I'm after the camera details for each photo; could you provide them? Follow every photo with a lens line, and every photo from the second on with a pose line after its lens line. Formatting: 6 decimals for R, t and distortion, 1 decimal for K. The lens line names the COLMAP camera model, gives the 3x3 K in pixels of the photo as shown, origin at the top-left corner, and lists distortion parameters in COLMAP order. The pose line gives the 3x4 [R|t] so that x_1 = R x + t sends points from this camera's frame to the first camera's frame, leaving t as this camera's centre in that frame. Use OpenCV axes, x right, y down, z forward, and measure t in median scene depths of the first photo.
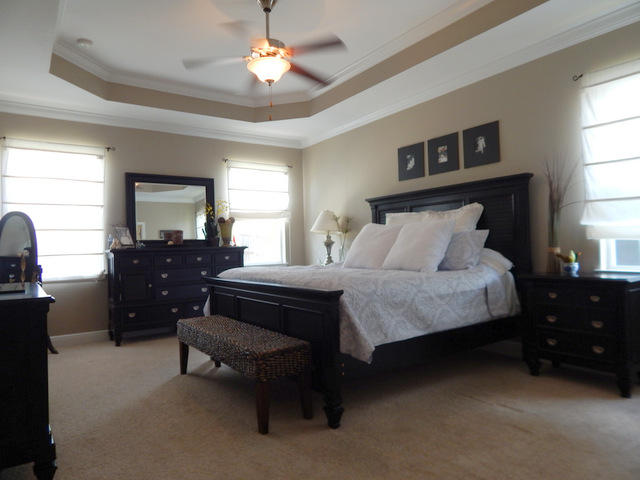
lens RADIAL K [[424.8, 0, 309.3], [0, 424.8, 240.8], [0, 0, 1]] dist [0.004845, 0.000518]
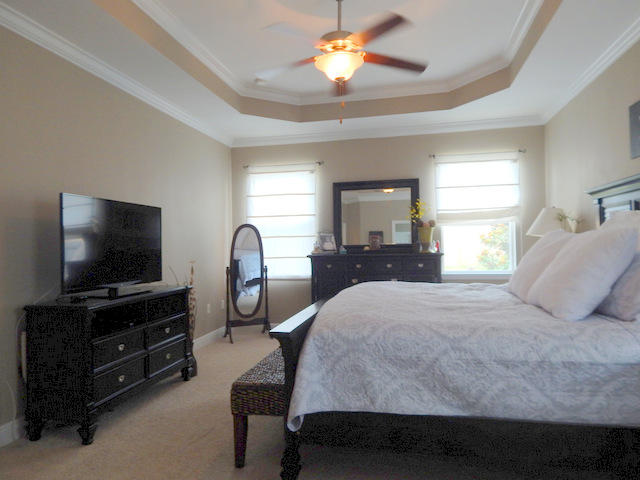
lens RADIAL K [[424.8, 0, 309.3], [0, 424.8, 240.8], [0, 0, 1]] dist [0.004845, 0.000518]
pose [[0.684220, 0.007892, -0.729233, 0.432274], [0.009790, 0.999752, 0.020006, -0.047263], [0.729210, -0.020828, 0.683973, 0.285982]]
